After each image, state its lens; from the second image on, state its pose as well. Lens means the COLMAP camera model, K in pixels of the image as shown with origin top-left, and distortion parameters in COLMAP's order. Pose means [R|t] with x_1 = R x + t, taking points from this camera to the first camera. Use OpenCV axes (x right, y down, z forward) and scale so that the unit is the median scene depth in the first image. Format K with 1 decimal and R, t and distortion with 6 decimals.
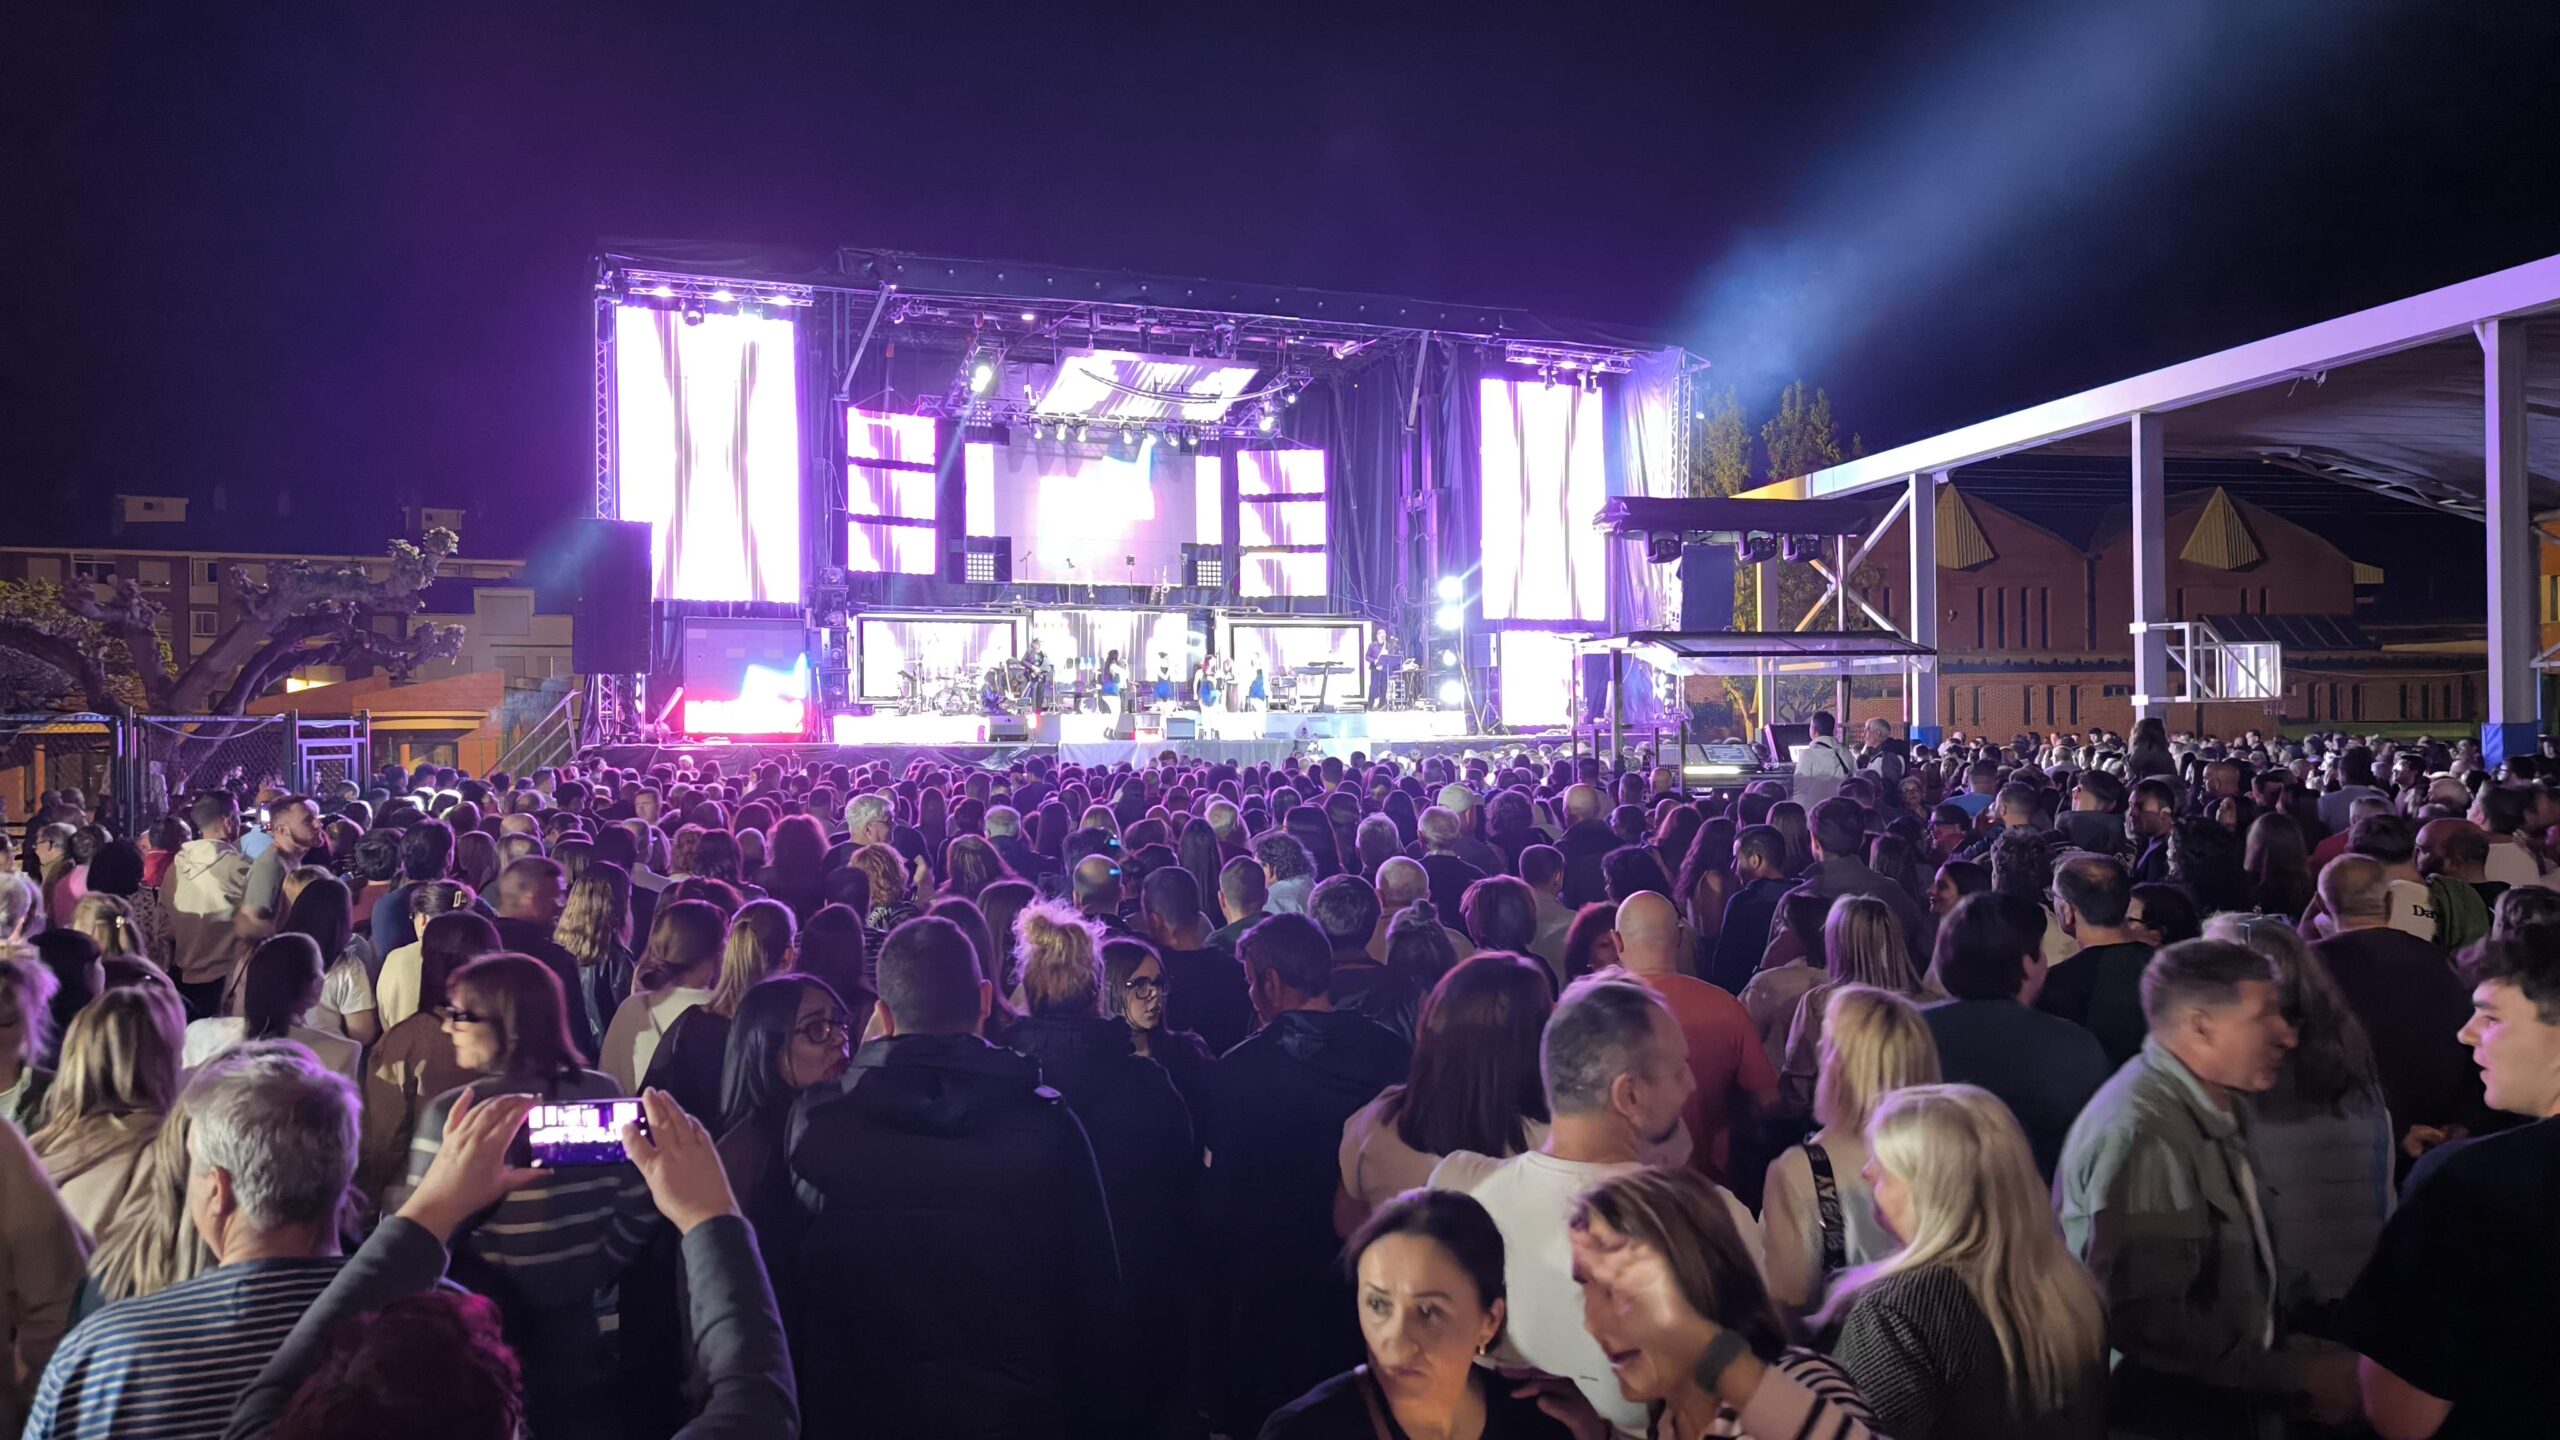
lens RADIAL K [[1805.3, 0, 1281.2], [0, 1805.3, 731.5], [0, 0, 1]] dist [0.056630, -0.051915]
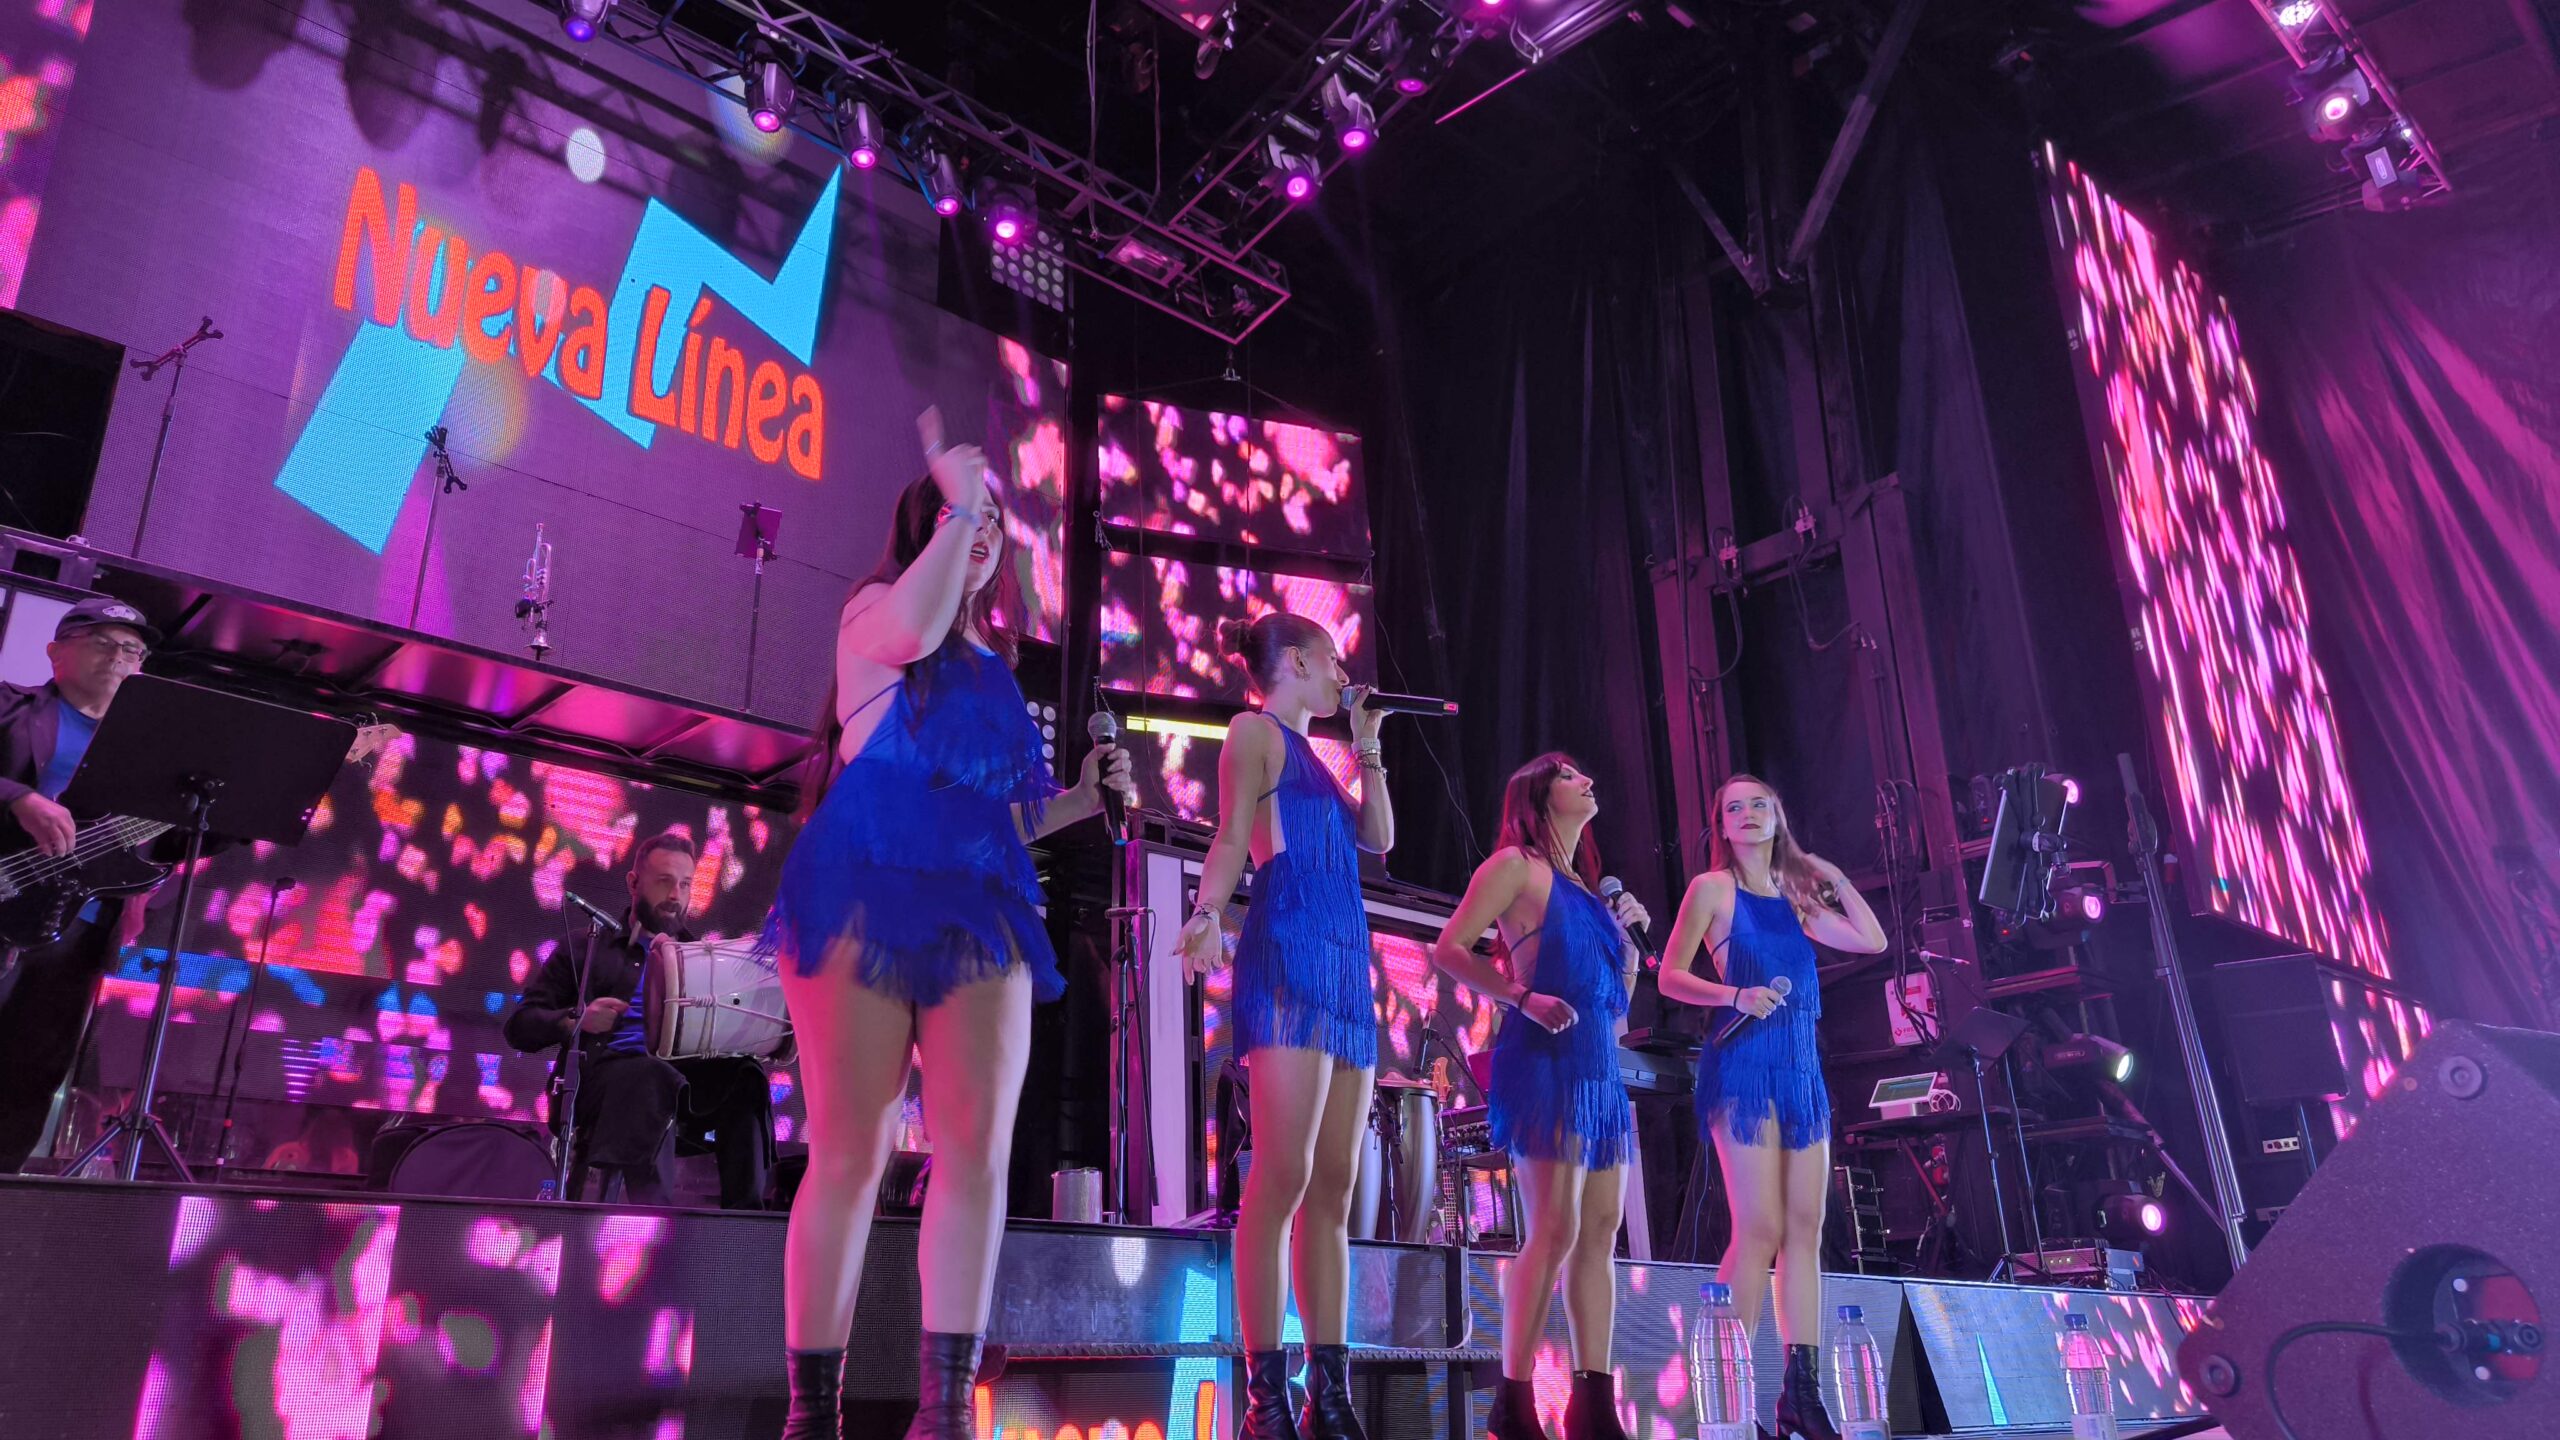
lens RADIAL K [[1805.3, 0, 1283.3], [0, 1805.3, 711.1], [0, 0, 1]] dist [0.056630, -0.051915]
pose [[0.936851, 0.118824, 0.328923, -0.092753], [0.008796, 0.932208, -0.361816, 0.001200], [-0.349618, 0.341861, 0.872295, 0.800452]]
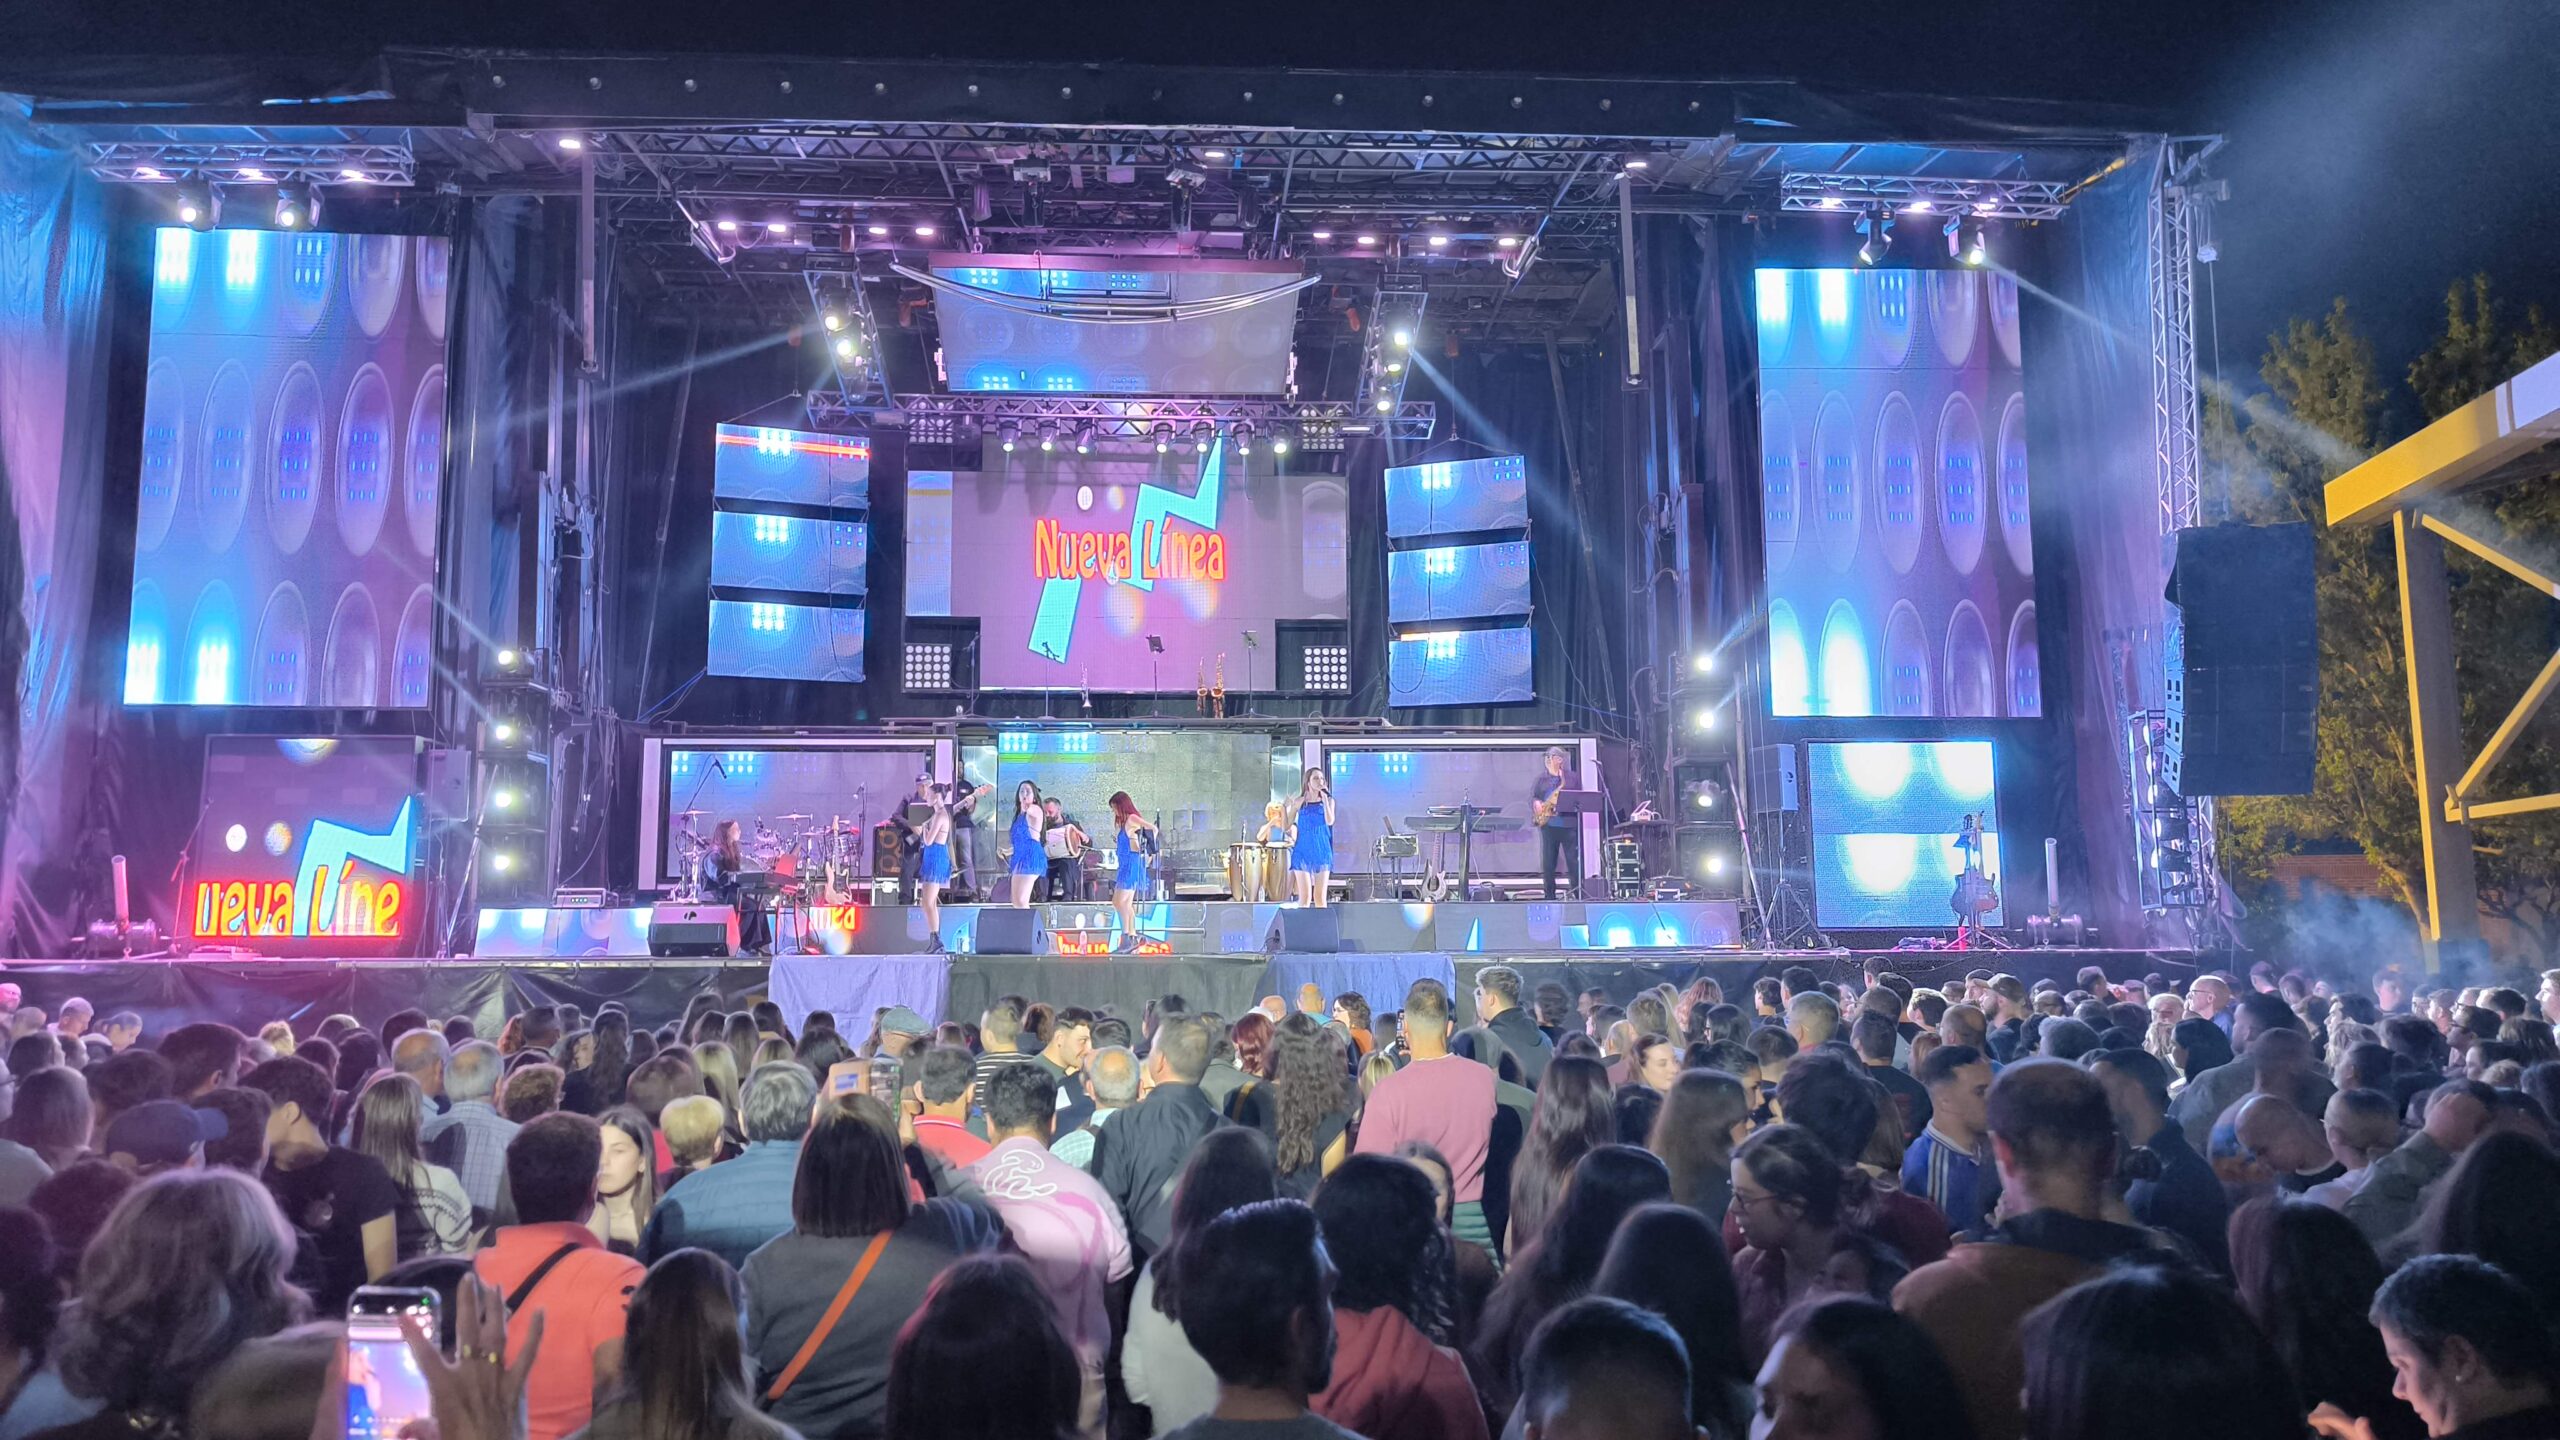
lens RADIAL K [[1805.3, 0, 1267.6], [0, 1805.3, 716.1], [0, 0, 1]] dist [0.056630, -0.051915]
pose [[0.943307, -0.035353, -0.330033, 0.143817], [-0.004438, 0.992880, -0.119040, -0.001438], [0.331891, 0.113756, 0.936434, 0.463856]]
